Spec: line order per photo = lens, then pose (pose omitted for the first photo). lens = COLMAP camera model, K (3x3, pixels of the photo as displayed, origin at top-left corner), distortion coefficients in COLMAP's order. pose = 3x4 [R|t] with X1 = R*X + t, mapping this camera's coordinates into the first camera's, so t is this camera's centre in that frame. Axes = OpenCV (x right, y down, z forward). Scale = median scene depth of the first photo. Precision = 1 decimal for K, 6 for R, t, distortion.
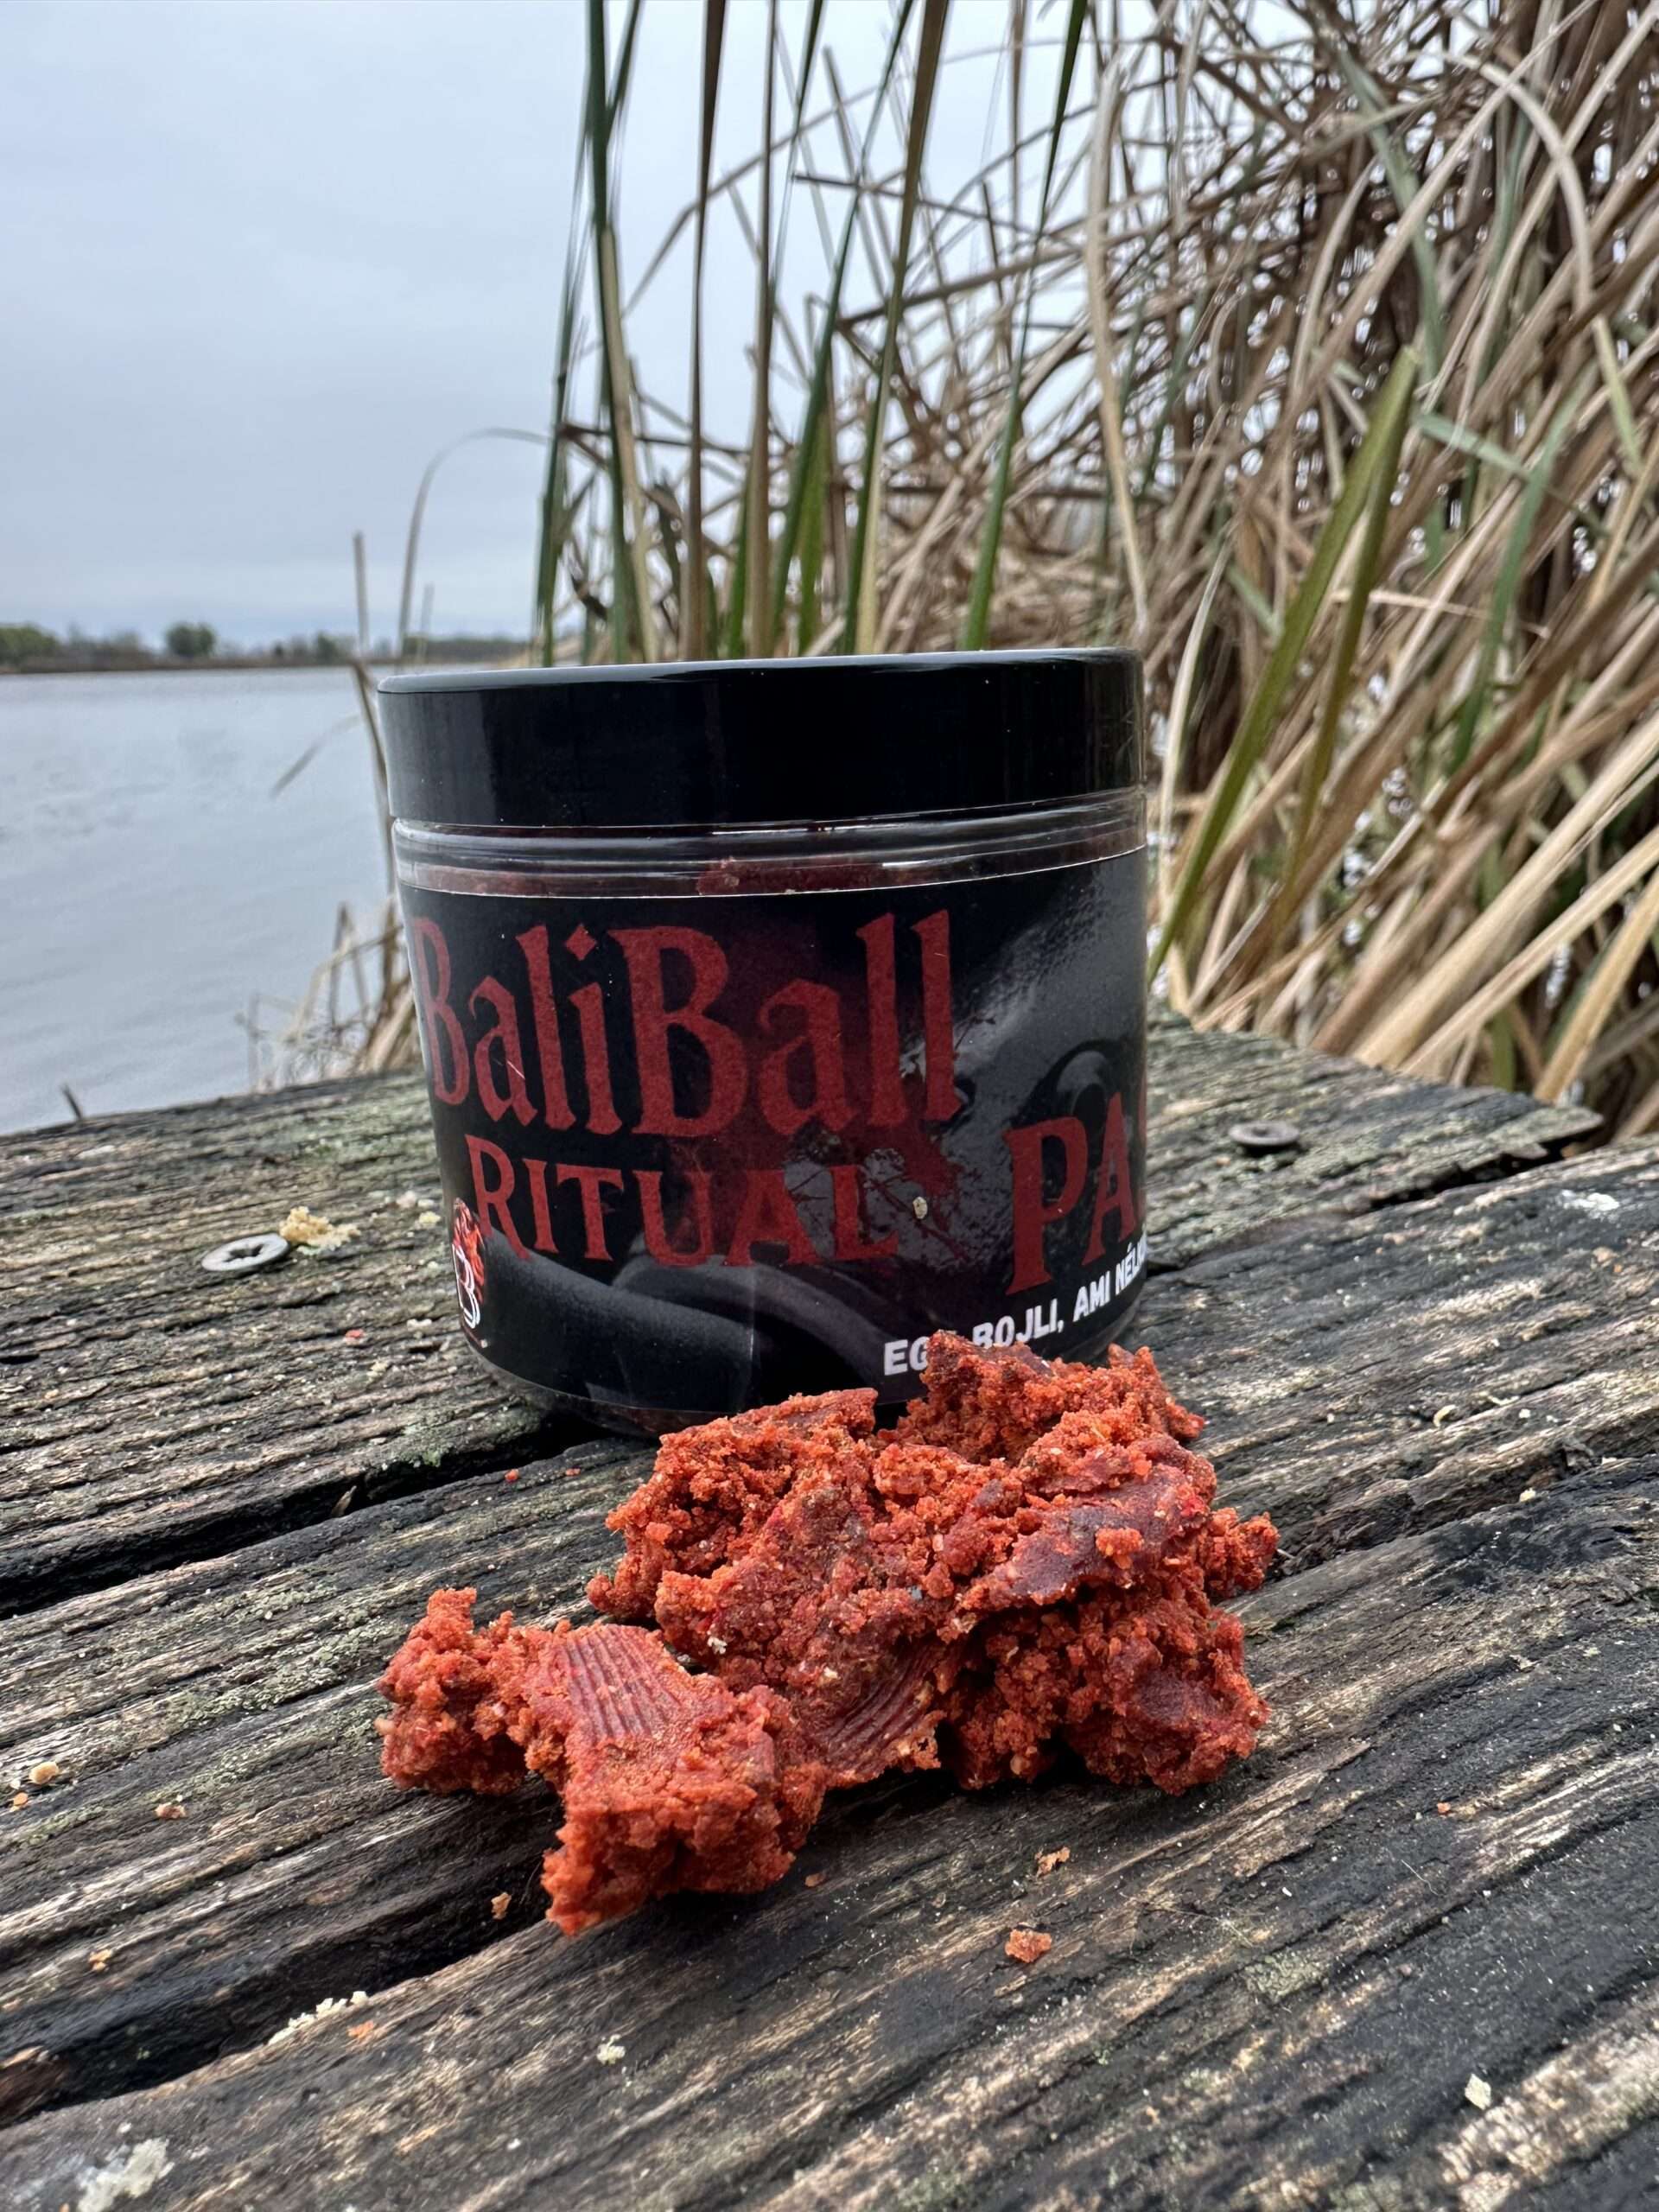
lens RADIAL K [[1515.7, 0, 944.5], [0, 1515.7, 1215.8], [0, 0, 1]] dist [-0.008072, -0.004496]
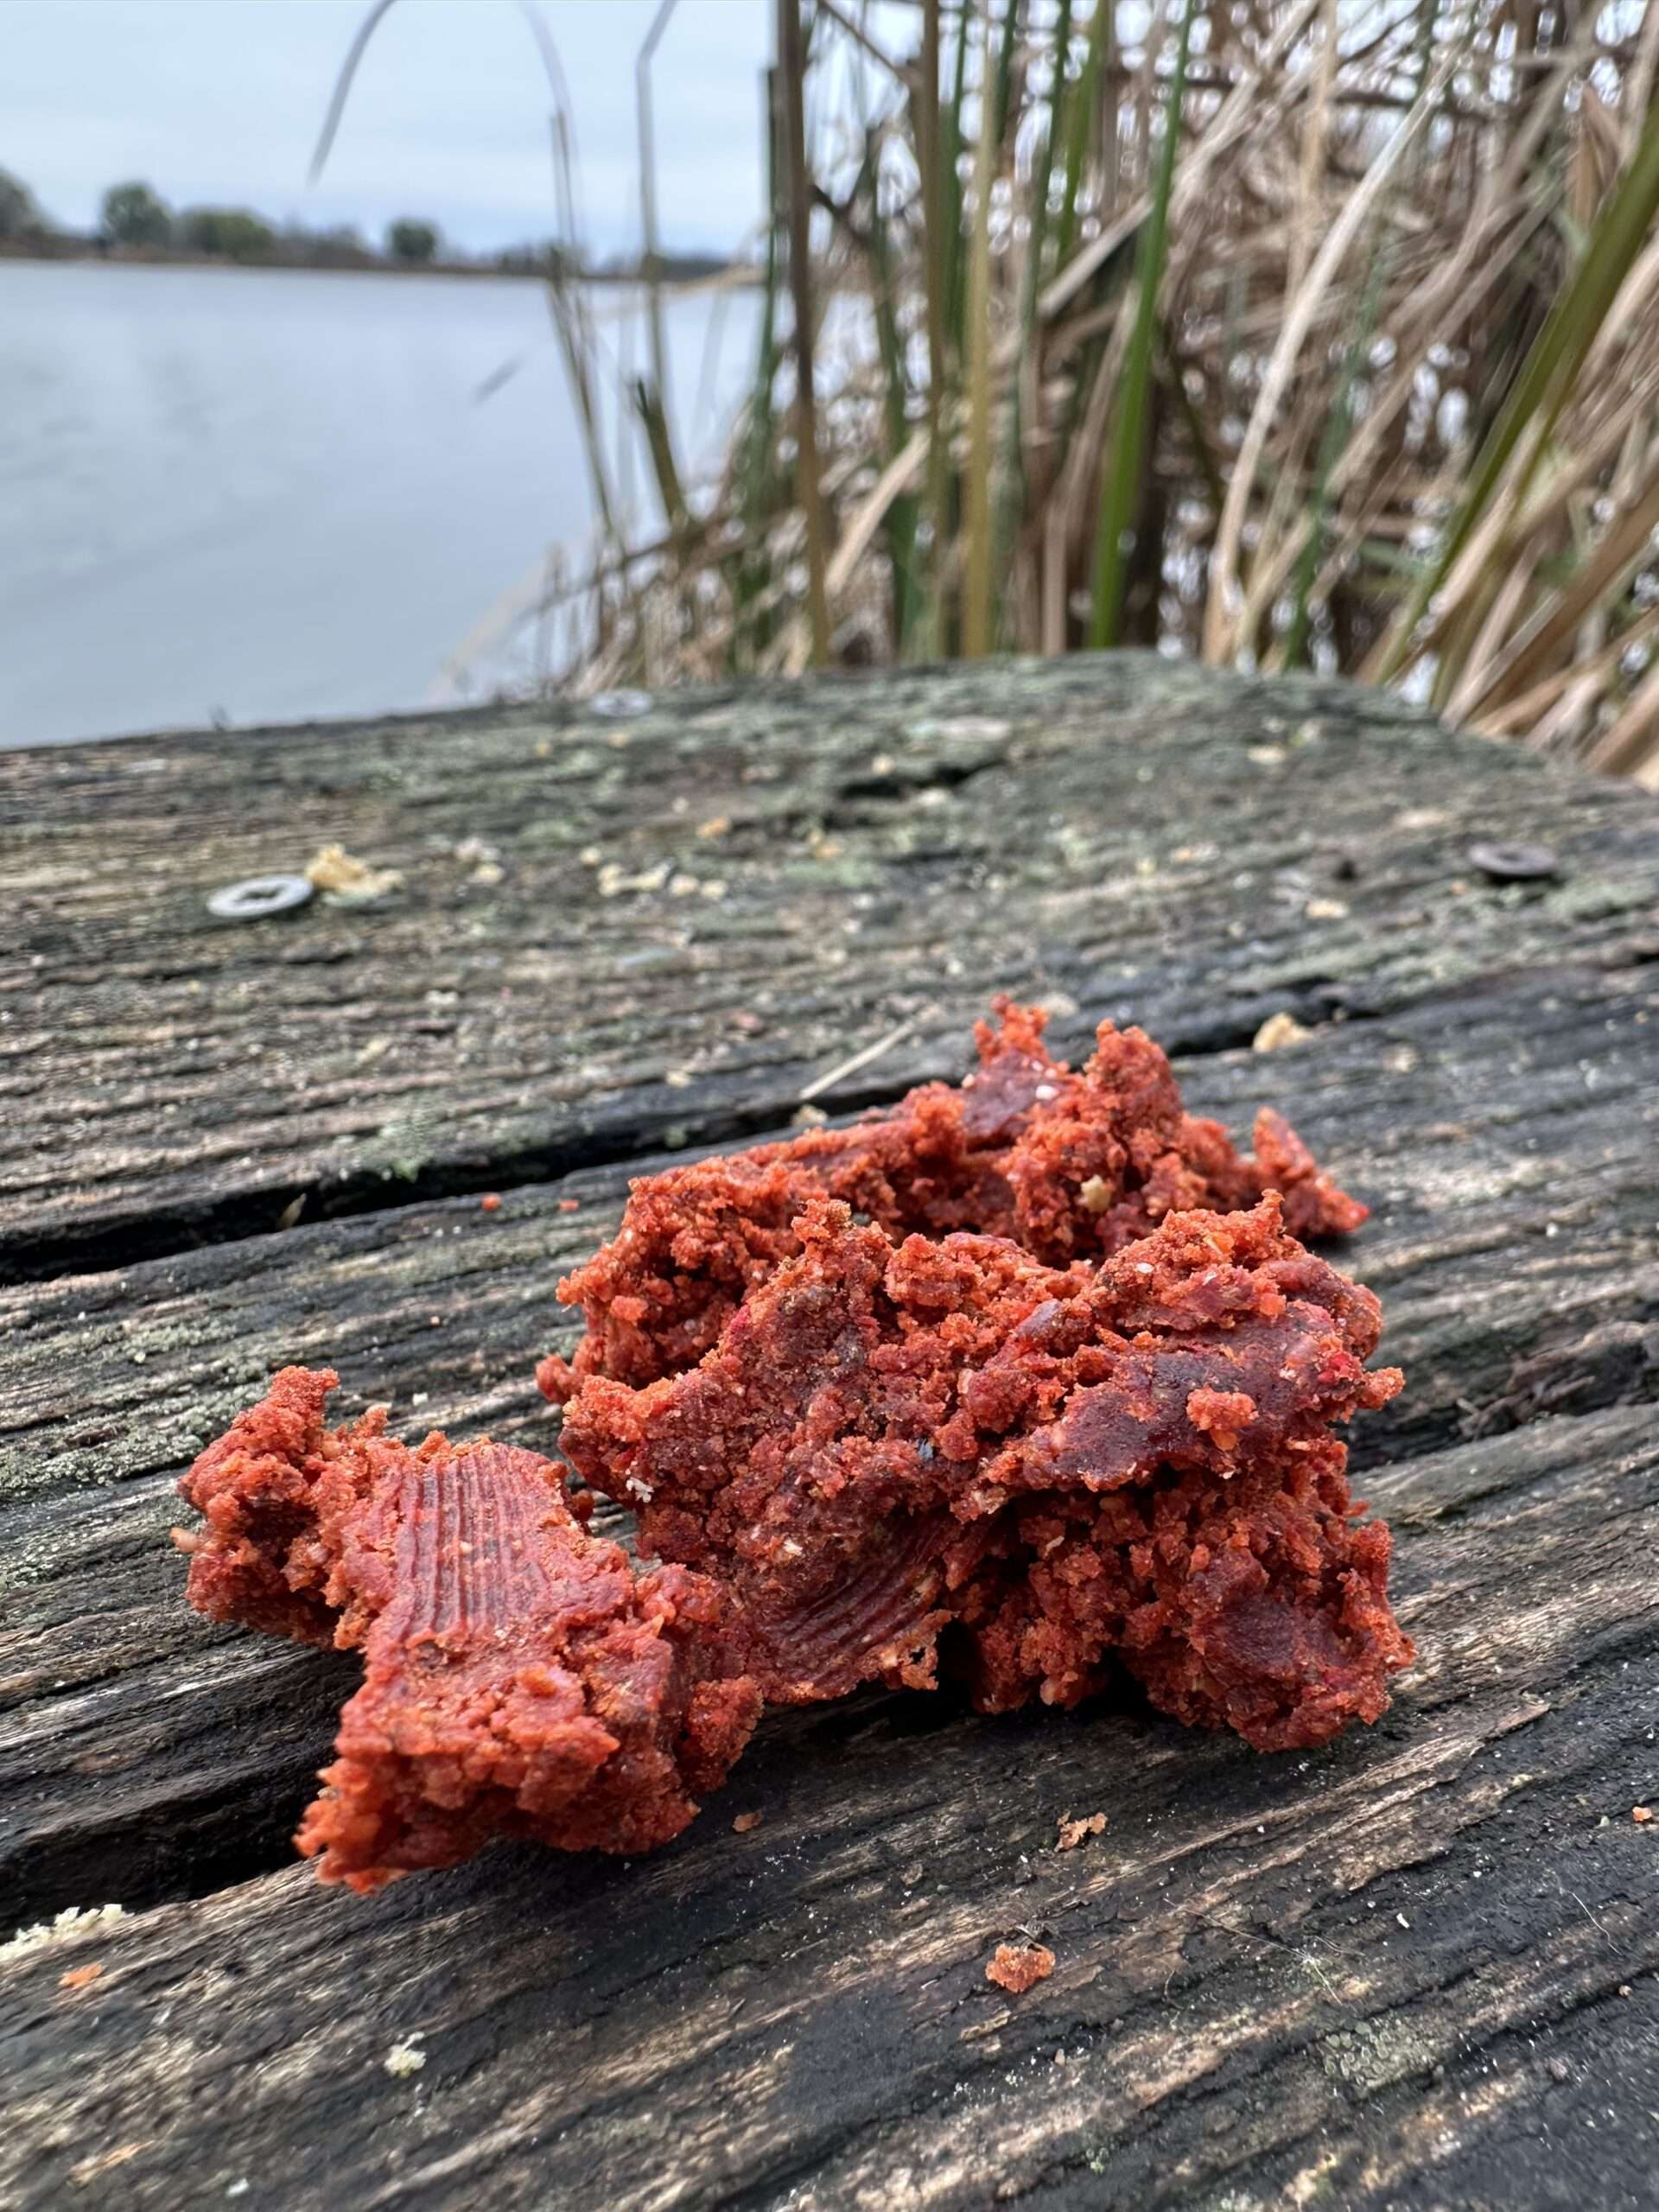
lens RADIAL K [[1540.8, 0, 1063.5], [0, 1540.8, 1210.0], [0, 0, 1]] dist [-0.017224, -0.000426]
pose [[0.994028, 0.098088, -0.047827, 0.052382], [-0.088095, 0.979935, 0.178795, 0.007036], [0.064405, -0.173514, 0.982723, 0.254249]]
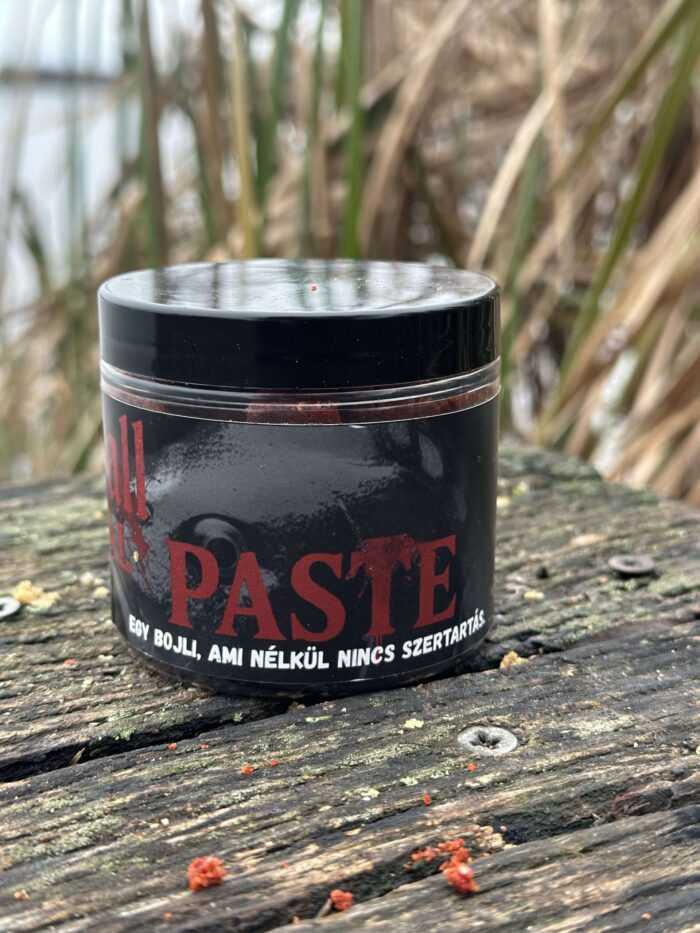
lens RADIAL K [[1318.8, 0, 350.8], [0, 1318.8, 493.6], [0, 0, 1]] dist [0.213872, -0.626177]
pose [[0.996737, 0.050376, -0.063065, 0.014070], [-0.054203, 0.996693, -0.060532, -0.049577], [0.059807, 0.063752, 0.996172, -0.649152]]
